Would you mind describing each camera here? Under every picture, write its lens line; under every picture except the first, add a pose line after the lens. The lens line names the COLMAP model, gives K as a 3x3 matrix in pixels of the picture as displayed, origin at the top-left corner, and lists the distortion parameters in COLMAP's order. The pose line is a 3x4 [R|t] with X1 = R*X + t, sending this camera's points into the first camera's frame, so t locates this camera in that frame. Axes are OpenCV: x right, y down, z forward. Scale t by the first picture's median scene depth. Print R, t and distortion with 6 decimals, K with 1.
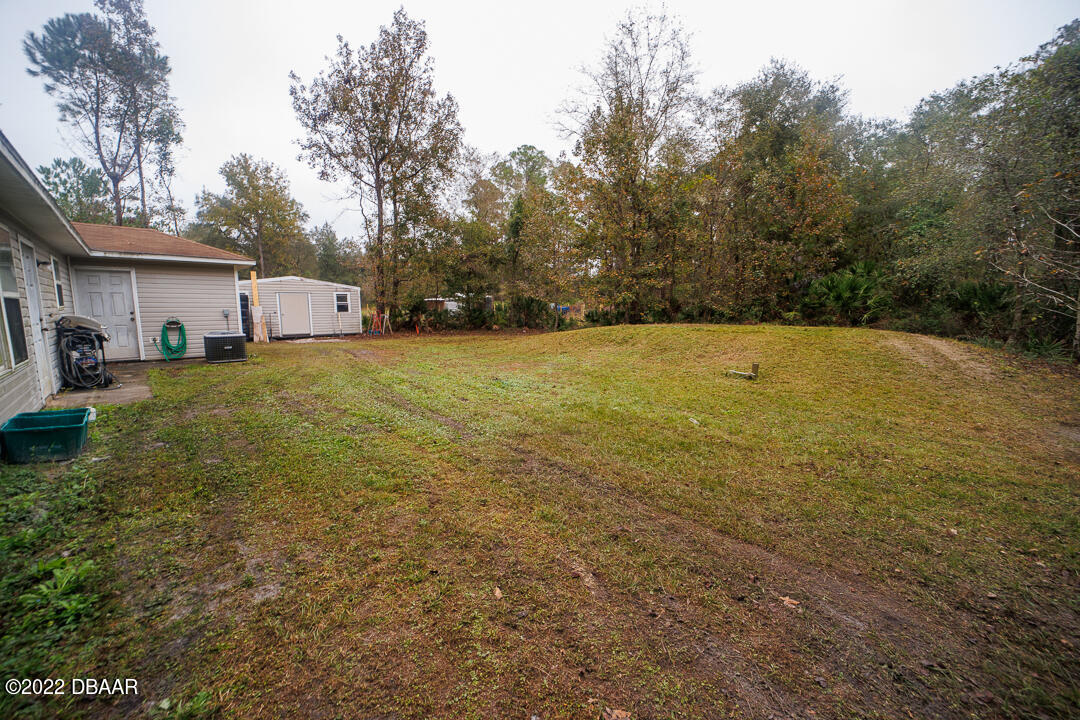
lens RADIAL K [[423.7, 0, 540.0], [0, 423.7, 360.0], [0, 0, 1]] dist [-0.001017, -0.000084]
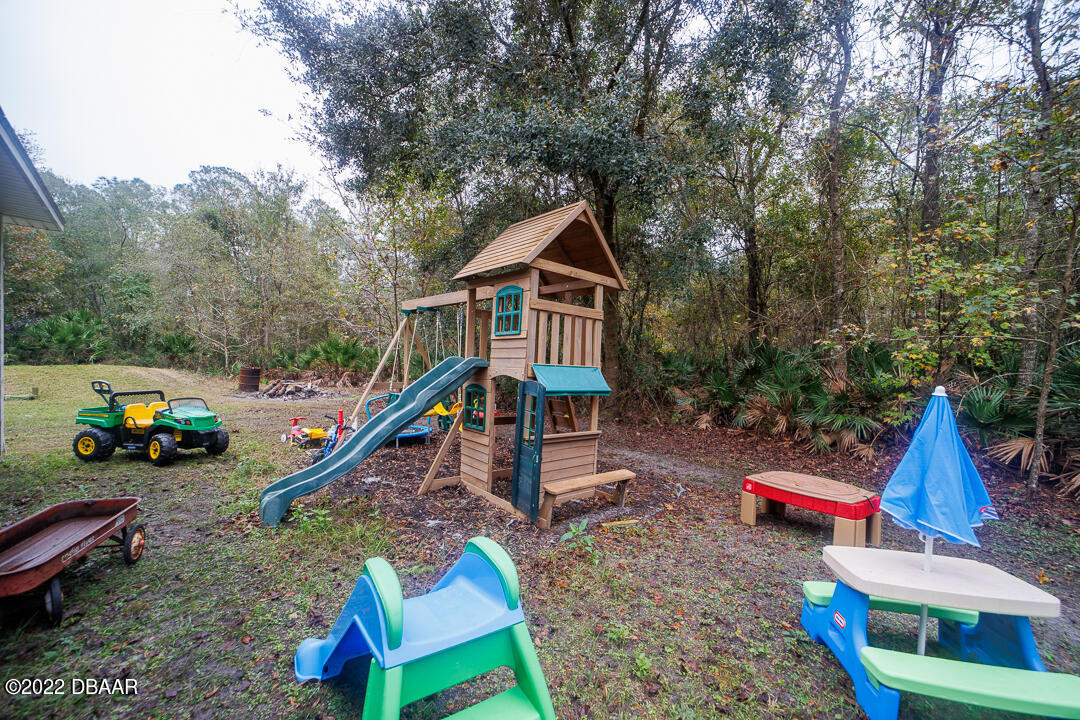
lens RADIAL K [[423.7, 0, 540.0], [0, 423.7, 360.0], [0, 0, 1]] dist [-0.001017, -0.000084]
pose [[0.048689, -0.006784, 0.998791, -0.390971], [0.121336, 0.992611, 0.000827, 0.061871], [-0.991417, 0.121149, 0.049152, -0.335592]]
